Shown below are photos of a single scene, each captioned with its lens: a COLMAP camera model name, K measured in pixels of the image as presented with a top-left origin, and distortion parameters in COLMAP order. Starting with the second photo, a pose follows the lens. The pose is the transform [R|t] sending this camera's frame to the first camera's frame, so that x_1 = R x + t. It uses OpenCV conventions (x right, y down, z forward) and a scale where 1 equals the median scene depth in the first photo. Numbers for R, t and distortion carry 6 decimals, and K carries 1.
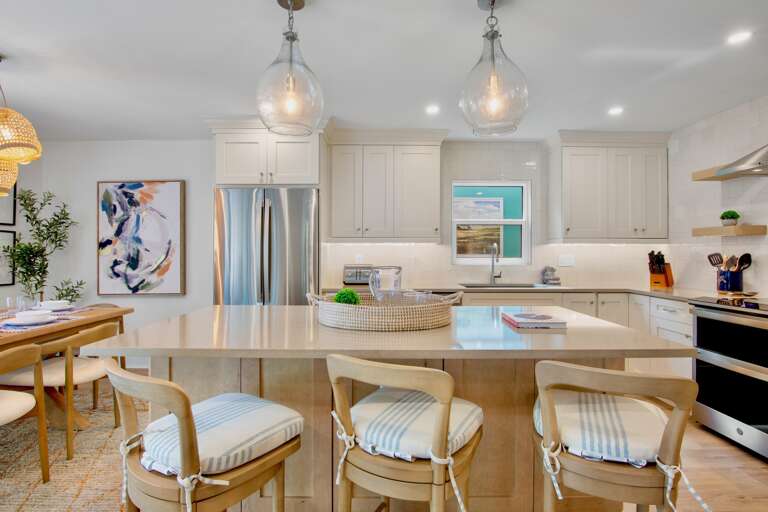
lens RADIAL K [[377.5, 0, 376.4], [0, 377.5, 249.6], [0, 0, 1]] dist [-0.028275, 0.002384]
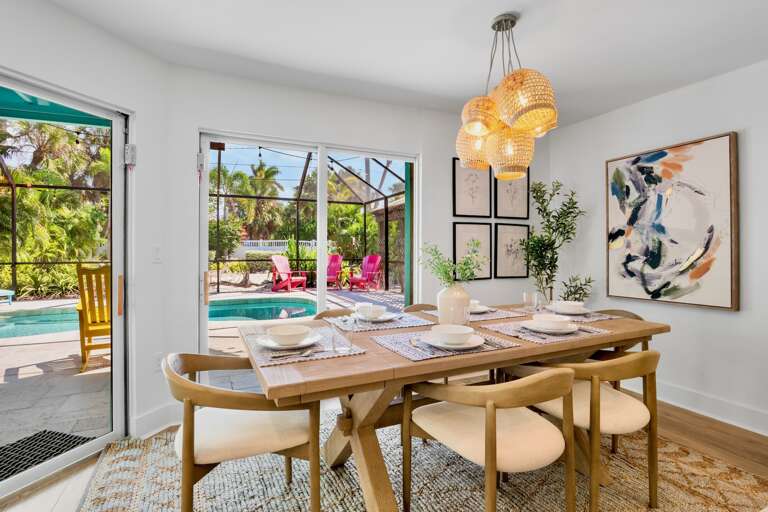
lens RADIAL K [[377.5, 0, 381.0], [0, 377.5, 249.1], [0, 0, 1]] dist [-0.028275, 0.002384]
pose [[0.416804, 0.002111, -0.908994, -0.210443], [0.005506, 0.999973, 0.004847, 0.009641], [0.908980, -0.007025, 0.416781, 0.198274]]
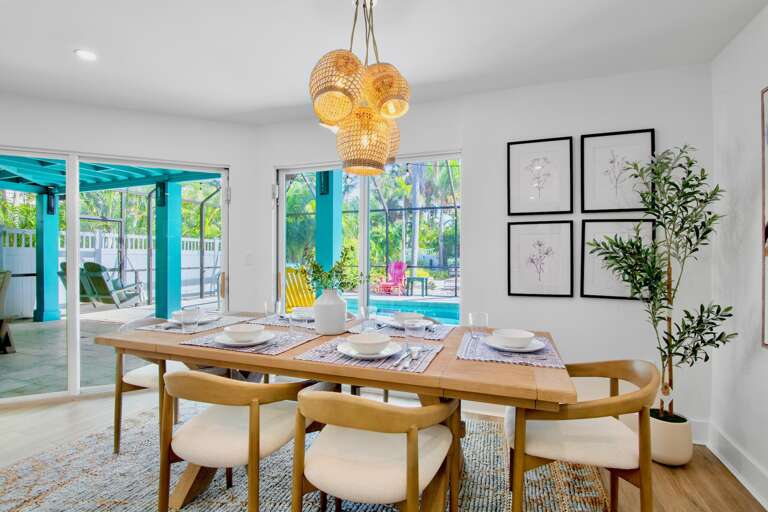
lens RADIAL K [[377.5, 0, 386.3], [0, 377.5, 255.2], [0, 0, 1]] dist [-0.028275, 0.002384]
pose [[-0.350270, -0.002505, -0.936646, -0.191493], [0.004017, 0.999983, -0.004177, 0.015735], [0.936640, -0.005225, -0.350254, 0.780464]]
